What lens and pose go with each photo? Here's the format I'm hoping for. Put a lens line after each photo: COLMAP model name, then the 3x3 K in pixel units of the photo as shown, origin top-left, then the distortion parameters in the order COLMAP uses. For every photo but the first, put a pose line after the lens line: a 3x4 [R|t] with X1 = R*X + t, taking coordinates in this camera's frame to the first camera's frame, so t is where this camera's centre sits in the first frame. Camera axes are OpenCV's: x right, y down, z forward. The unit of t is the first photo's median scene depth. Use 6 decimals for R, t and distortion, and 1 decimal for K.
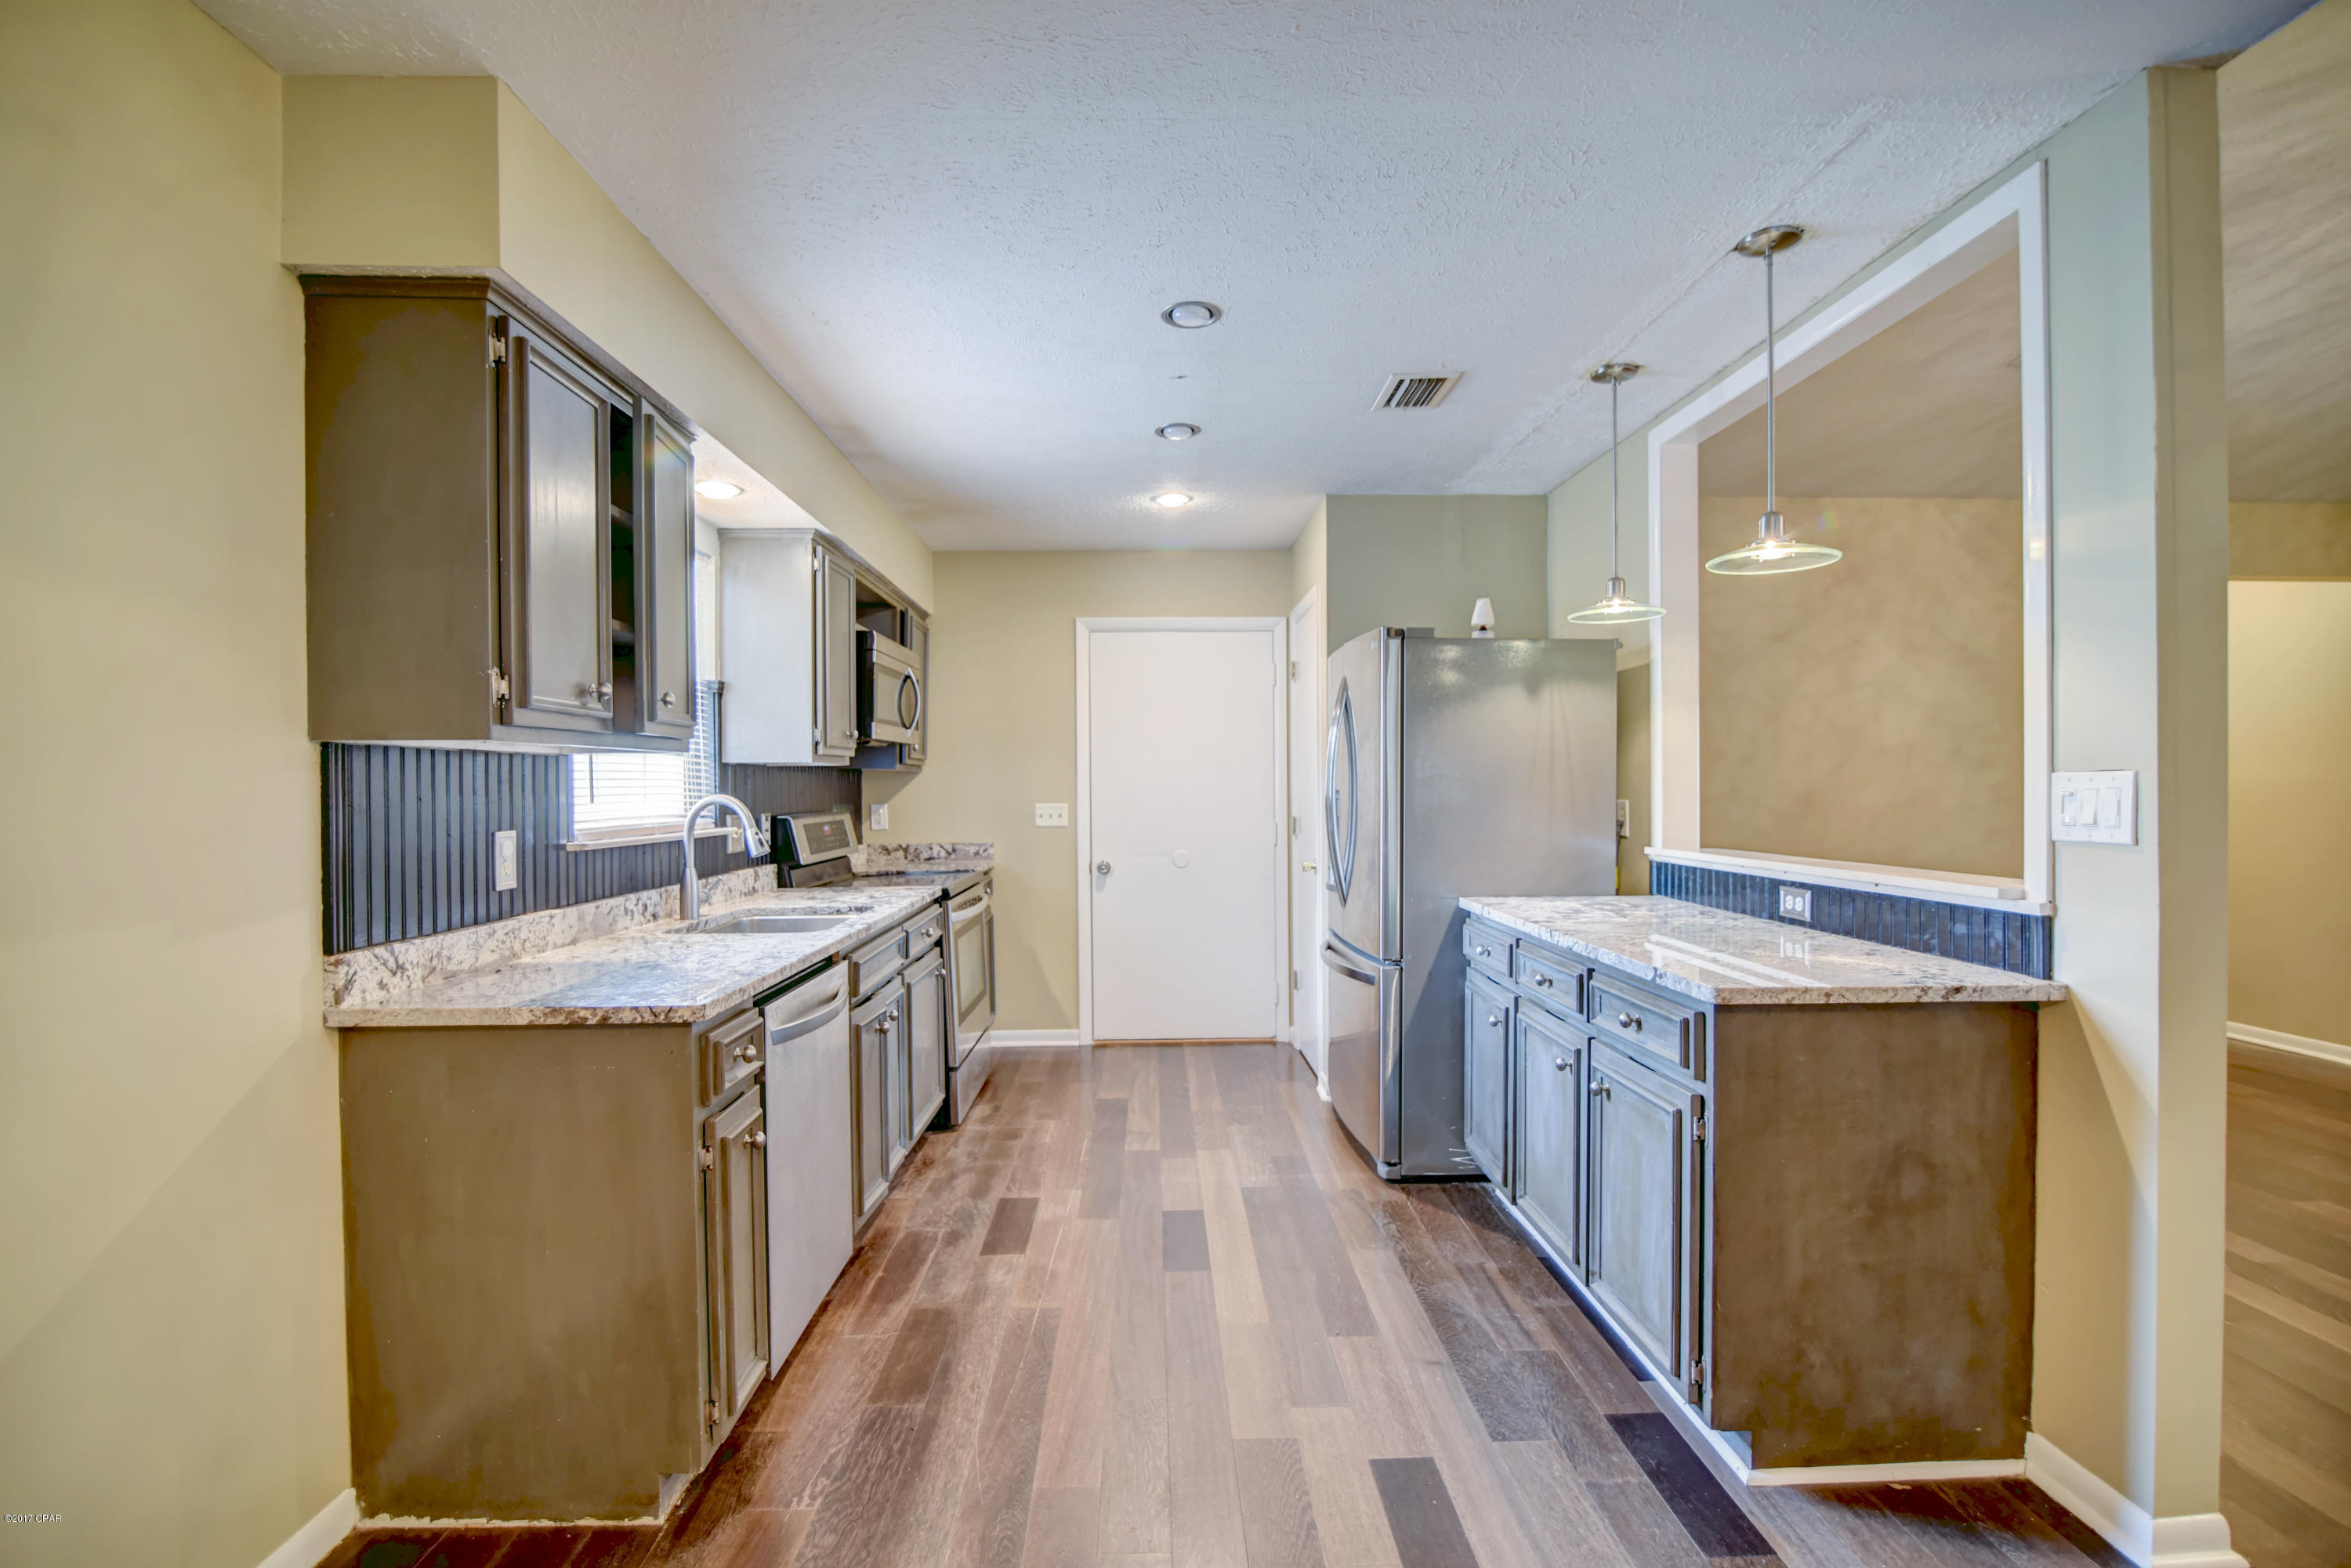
lens RADIAL K [[1083.6, 0, 1166.6], [0, 1083.6, 790.6], [0, 0, 1]] dist [-0.017497, 0.001215]
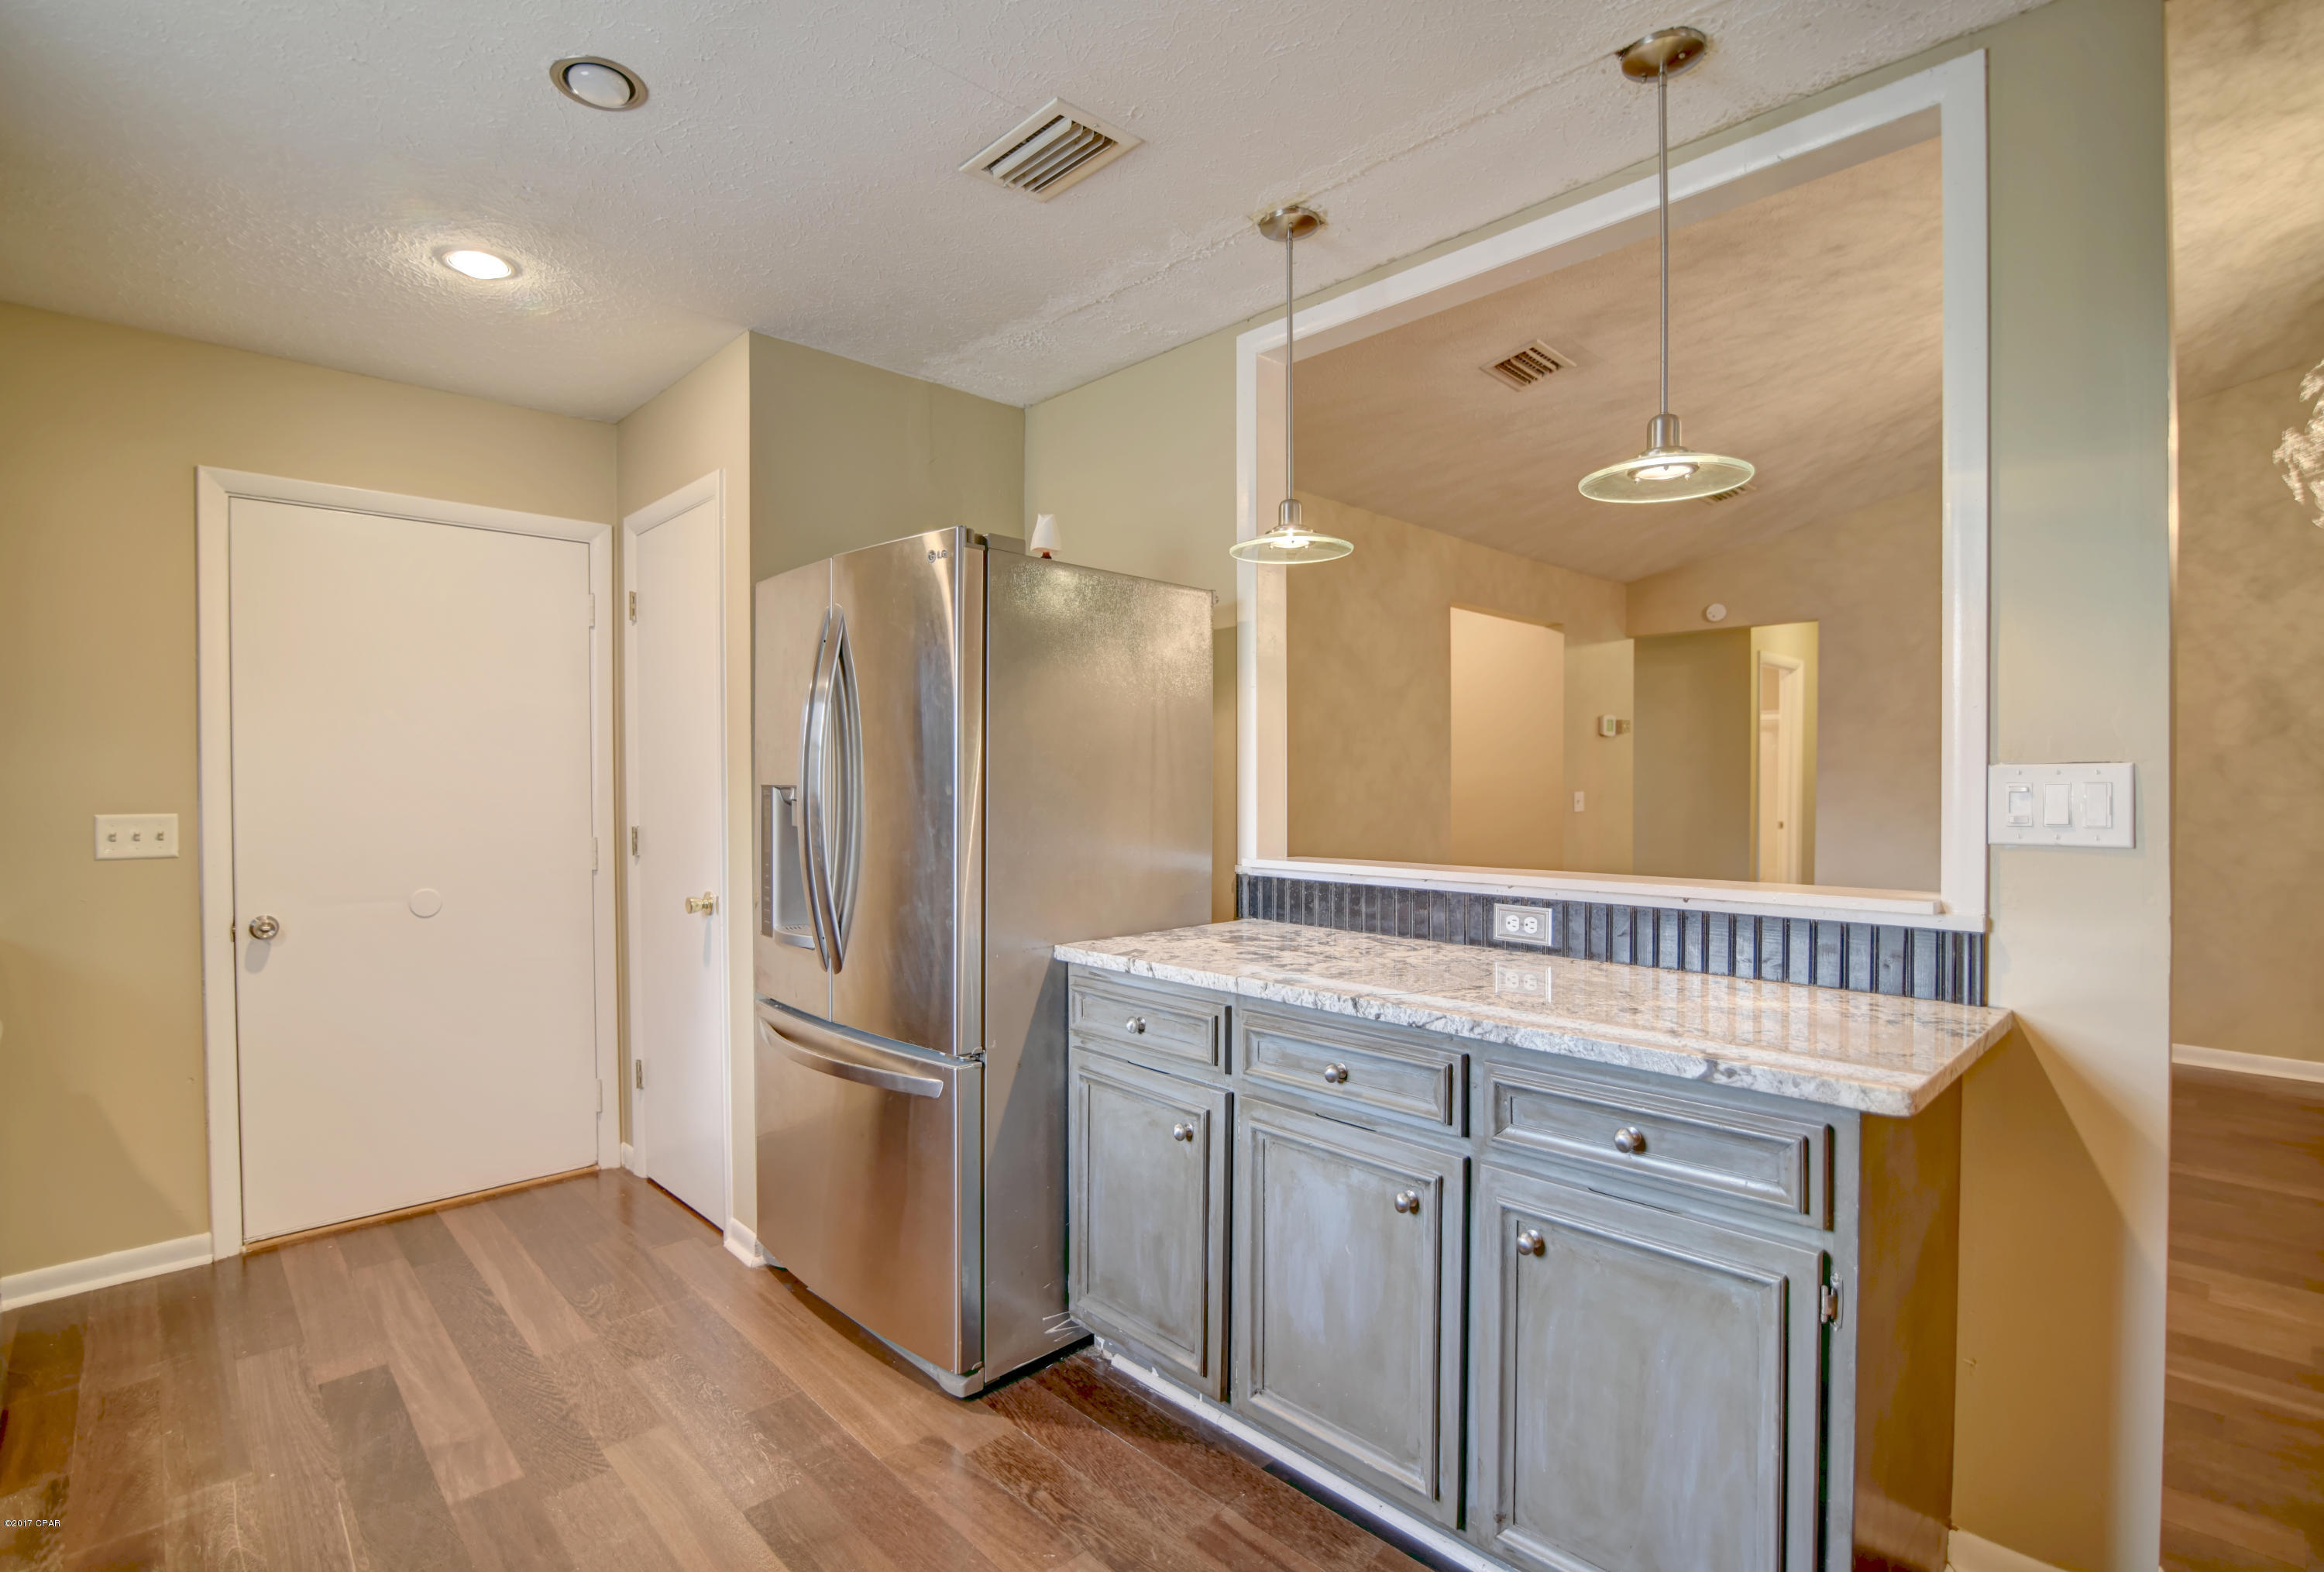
lens RADIAL K [[1083.9, 0, 1134.9], [0, 1083.9, 793.7], [0, 0, 1]] dist [-0.019268, 0.000561]
pose [[0.742286, -0.004730, 0.670067, -0.157132], [0.001434, 0.999984, 0.005470, 0.000418], [-0.670082, -0.003099, 0.742281, 0.499952]]
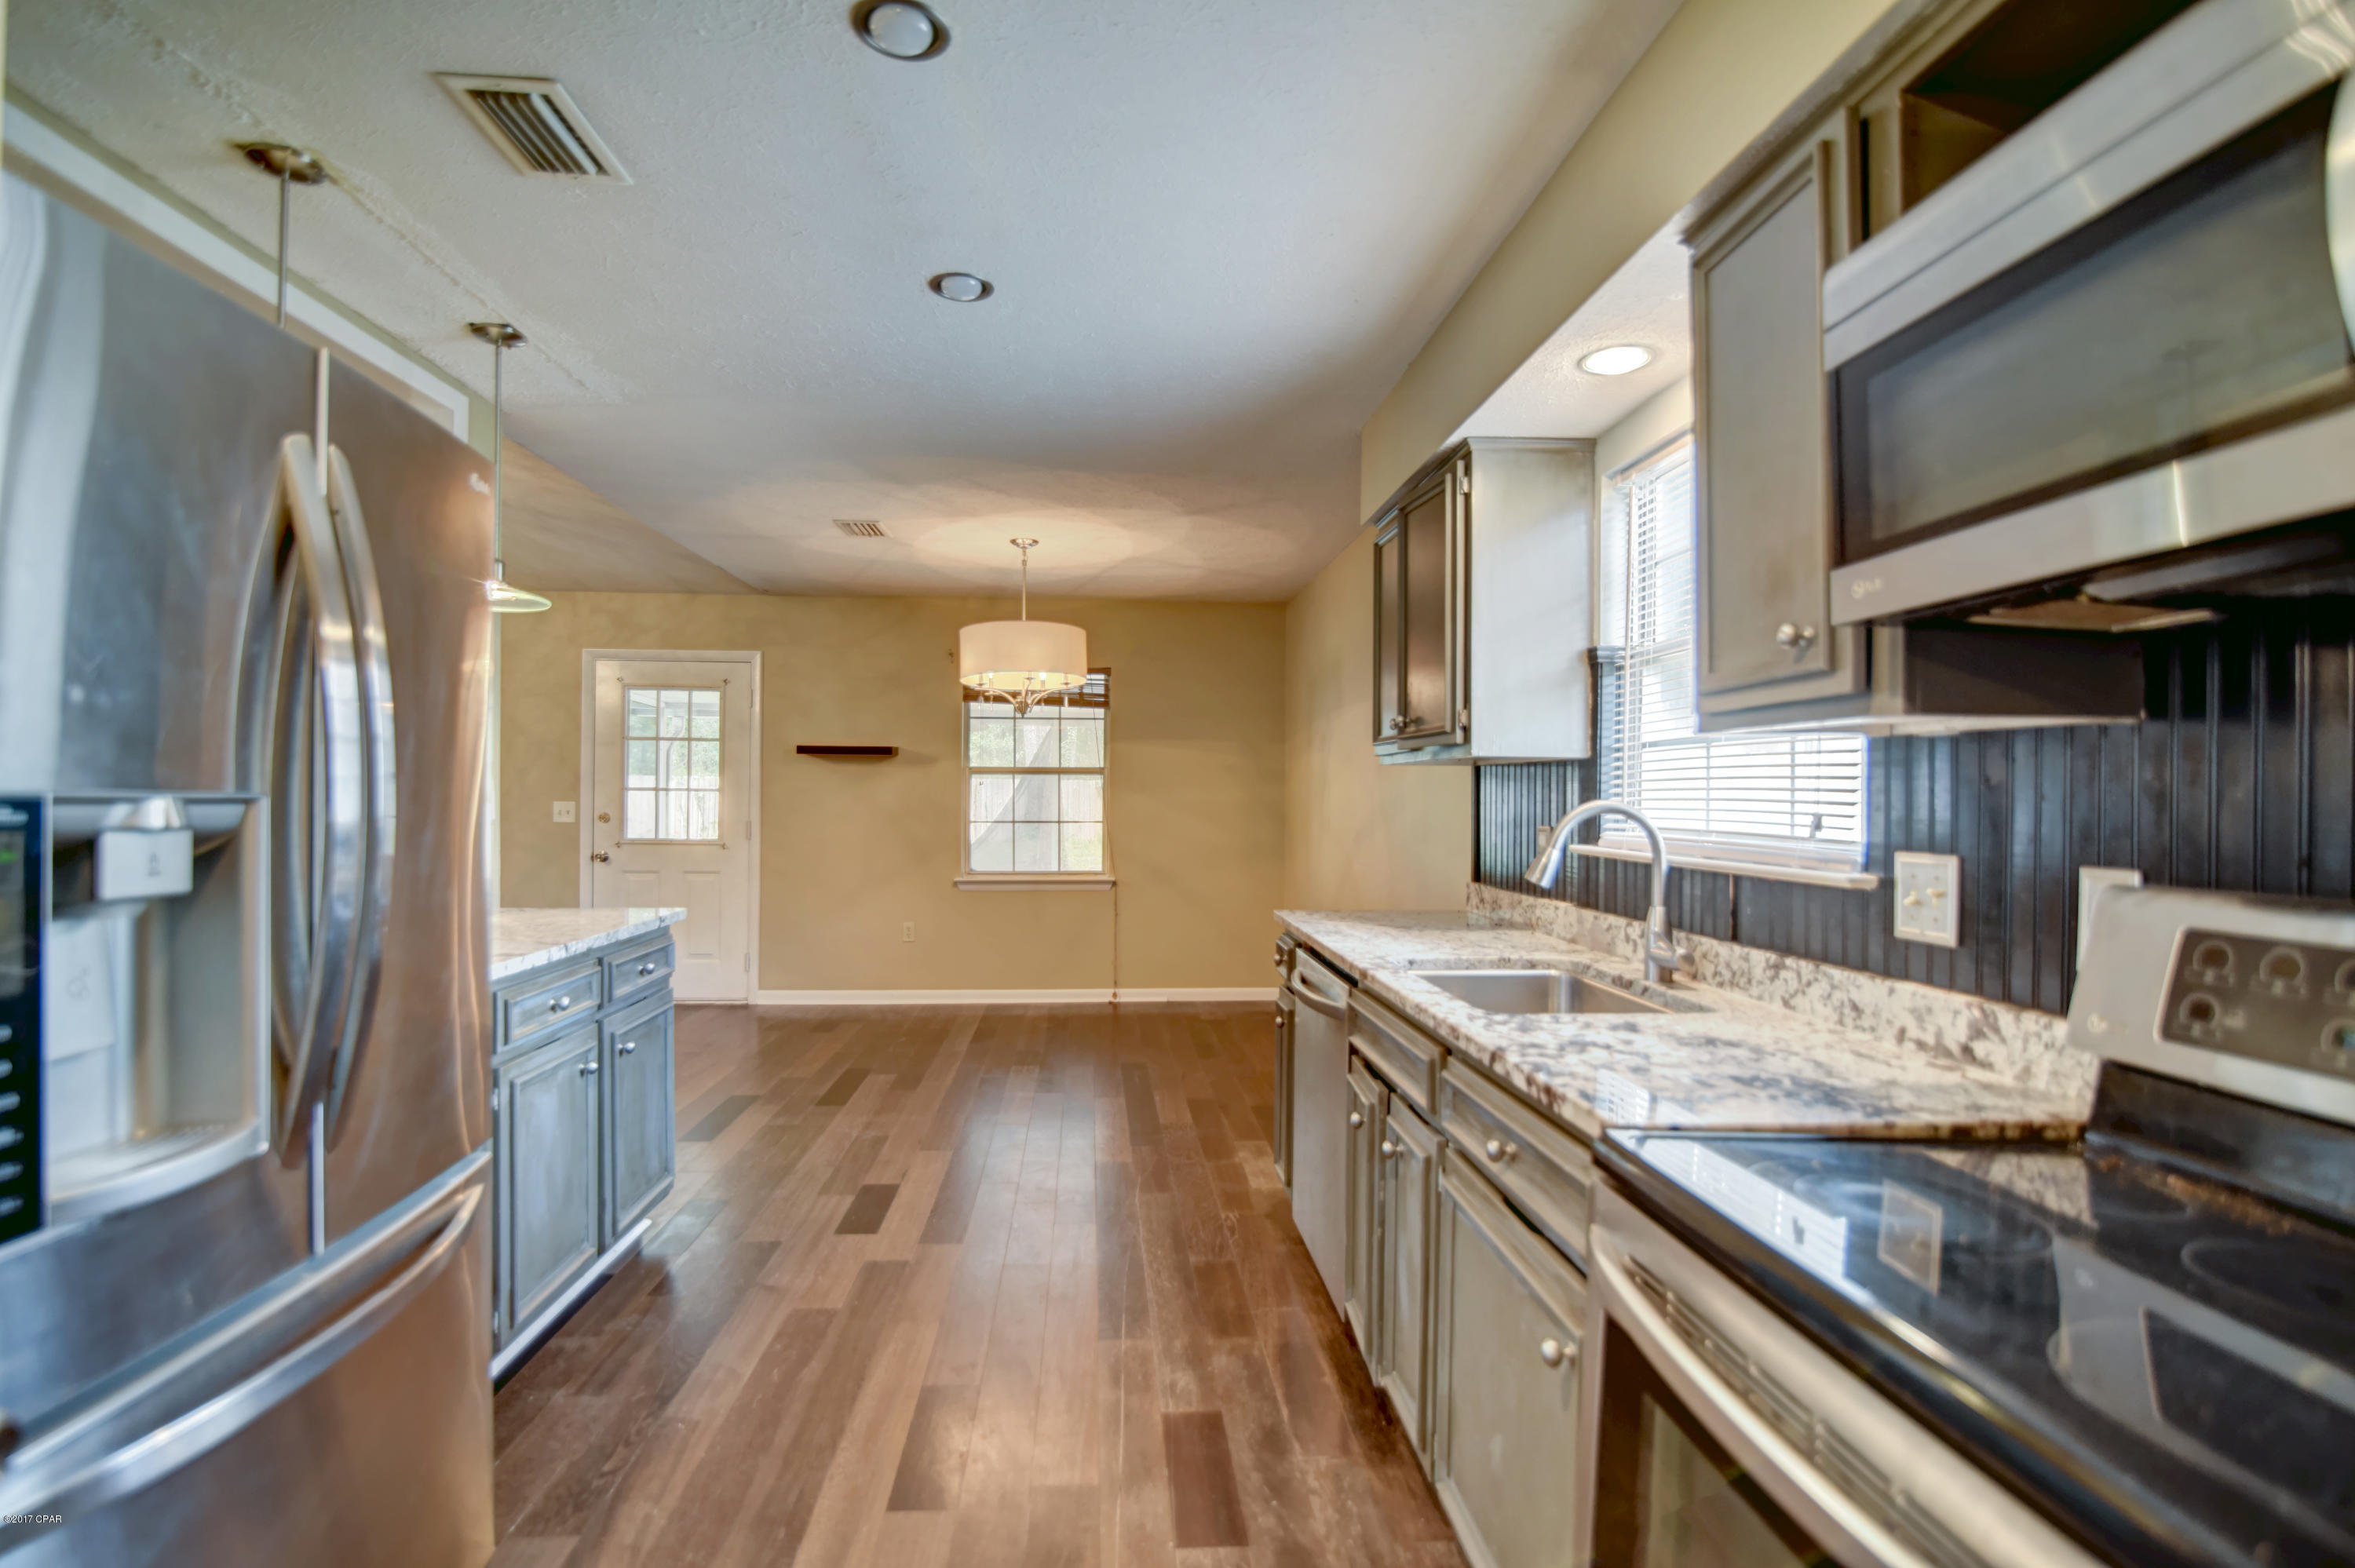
lens RADIAL K [[1081.2, 0, 1165.6], [0, 1081.2, 787.2], [0, 0, 1]] dist [-0.022910, 0.000120]
pose [[-0.998585, -0.001294, -0.053160, -0.087380], [-0.001316, 0.999999, 0.000379, -0.004376], [0.053159, 0.000449, -0.998586, 1.616330]]
